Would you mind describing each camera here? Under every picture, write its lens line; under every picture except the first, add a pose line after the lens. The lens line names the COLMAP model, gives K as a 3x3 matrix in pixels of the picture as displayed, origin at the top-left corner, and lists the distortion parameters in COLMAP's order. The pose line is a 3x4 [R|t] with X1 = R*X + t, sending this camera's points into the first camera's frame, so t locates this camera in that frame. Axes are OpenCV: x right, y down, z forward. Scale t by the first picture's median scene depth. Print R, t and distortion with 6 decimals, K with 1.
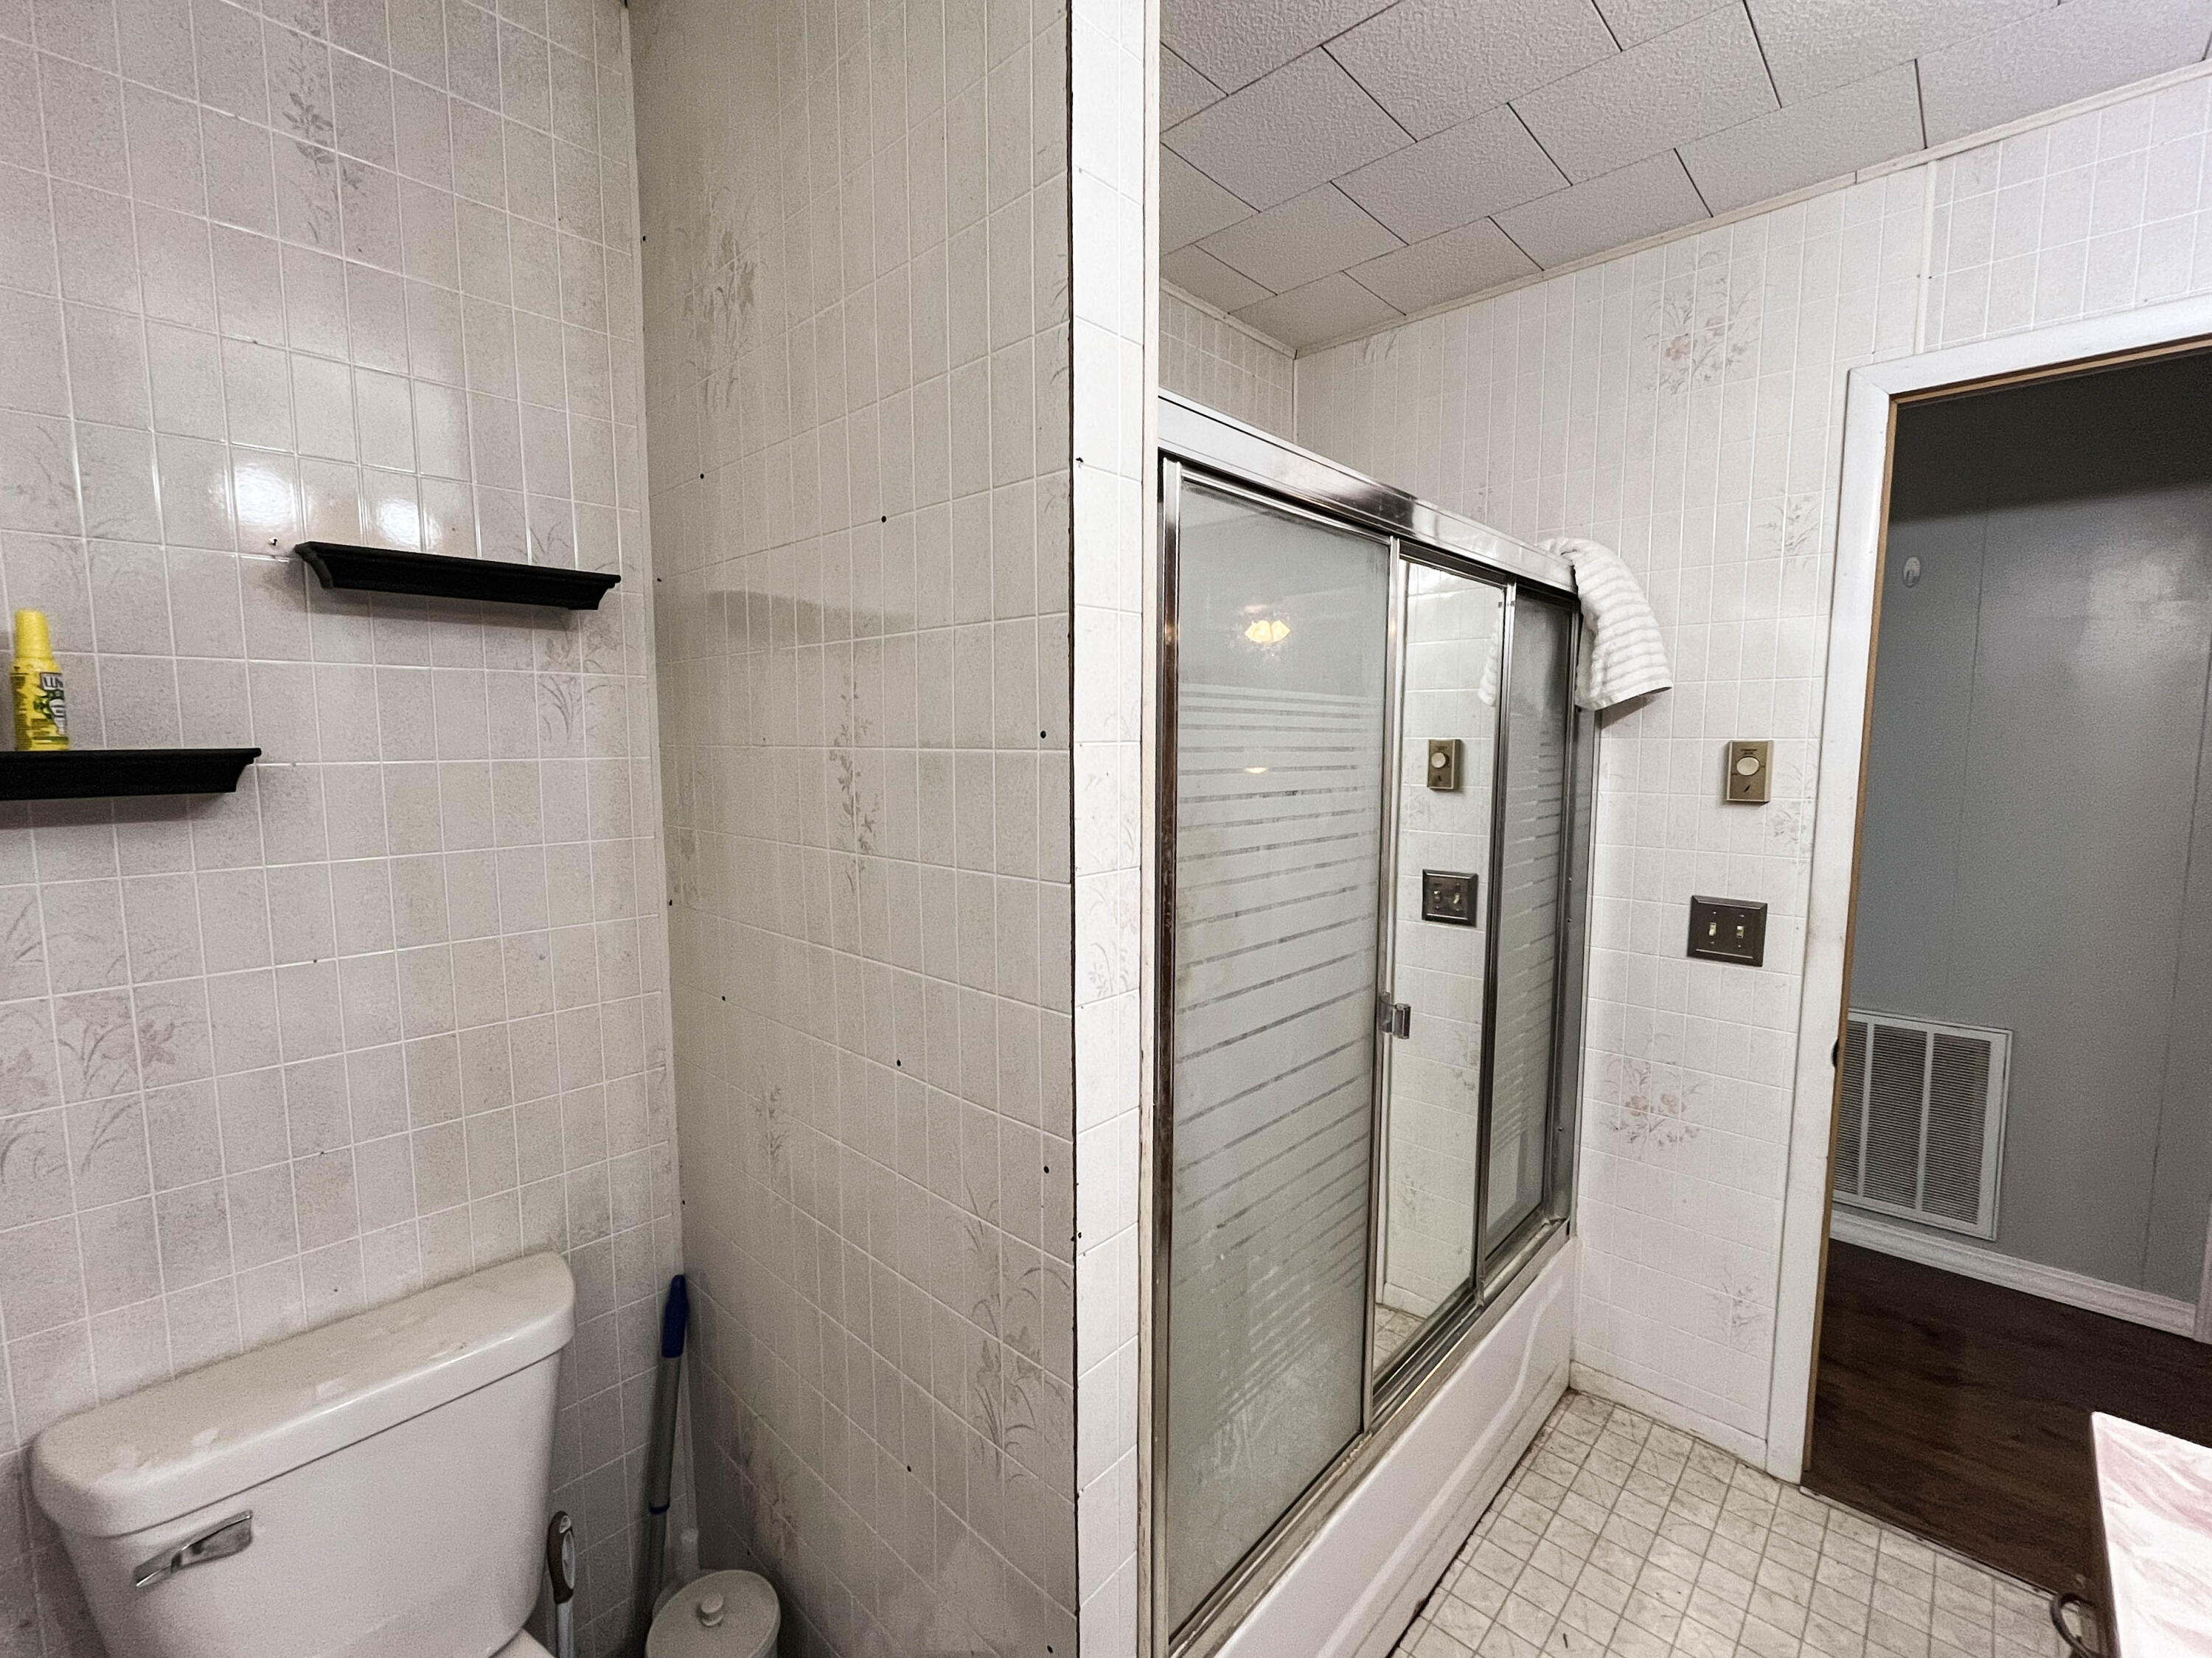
lens RADIAL K [[916.5, 0, 1094.2], [0, 916.5, 826.6], [0, 0, 1]] dist [0.001747, 0.000338]
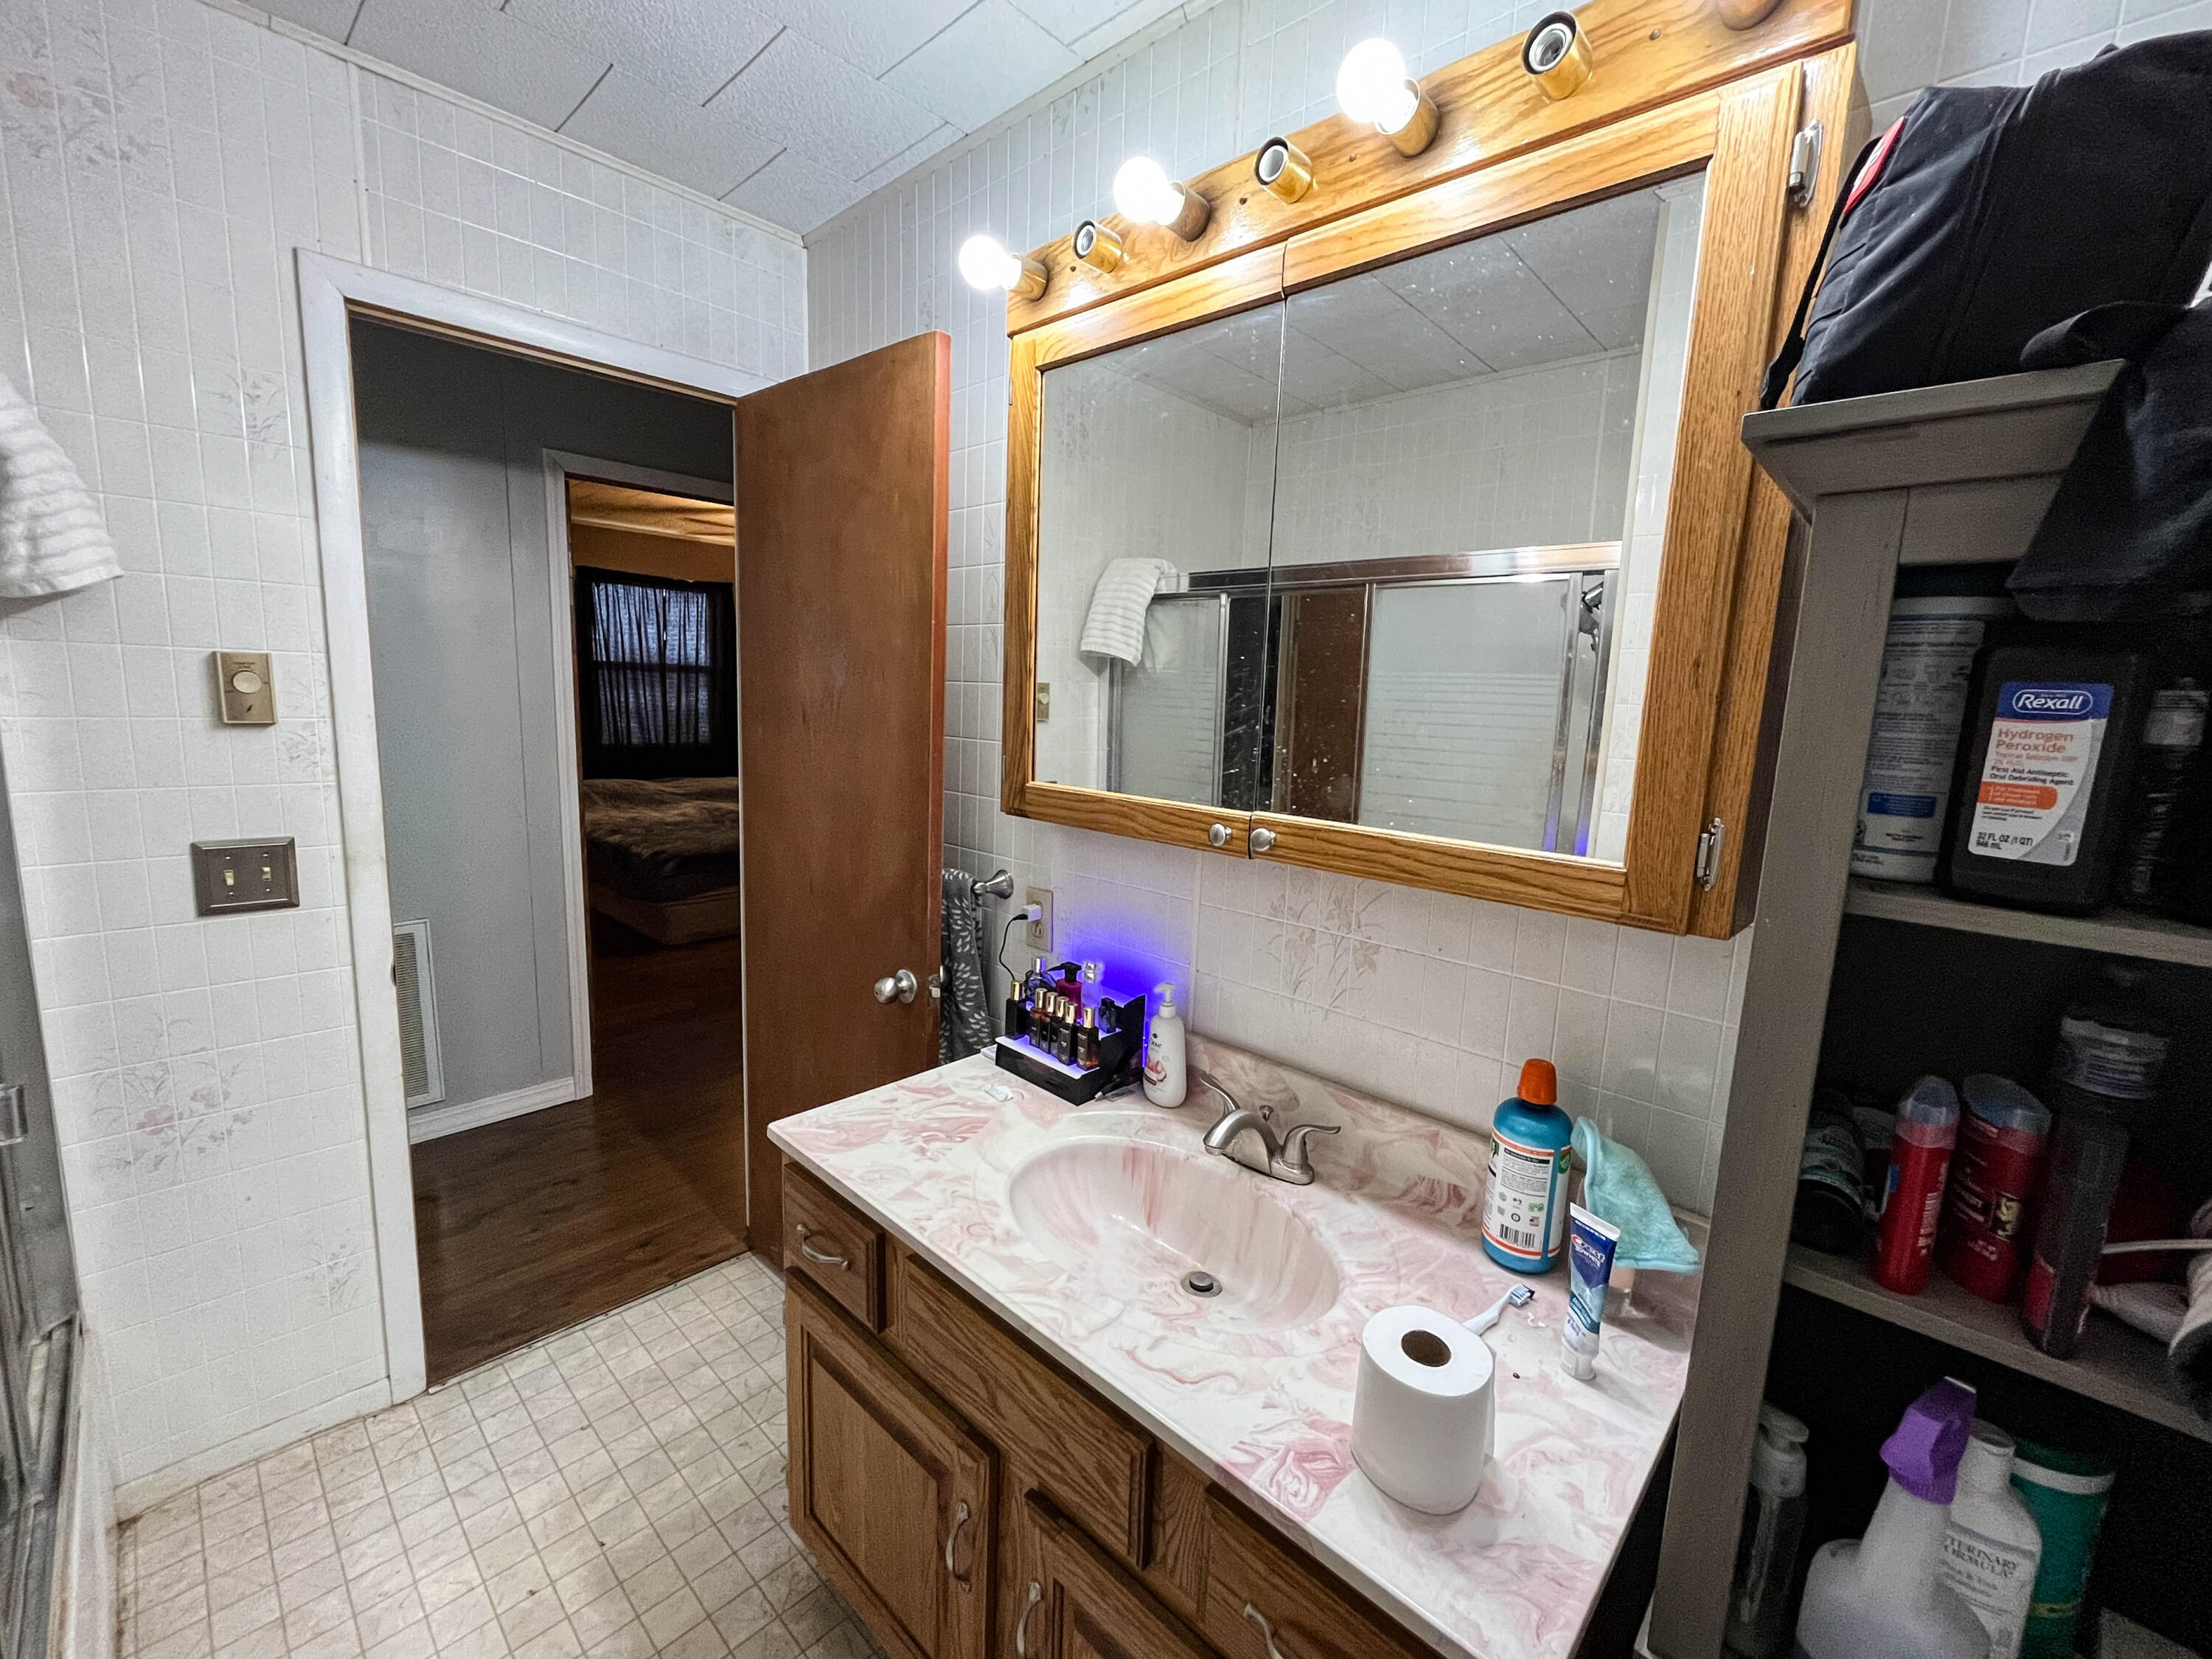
lens RADIAL K [[916.6, 0, 1094.2], [0, 916.6, 827.1], [0, 0, 1]] dist [0.001747, 0.000338]
pose [[0.030385, -0.144219, 0.989079, -0.134919], [0.054951, 0.988281, 0.142415, -0.010899], [-0.998027, 0.050024, 0.037954, 0.181961]]
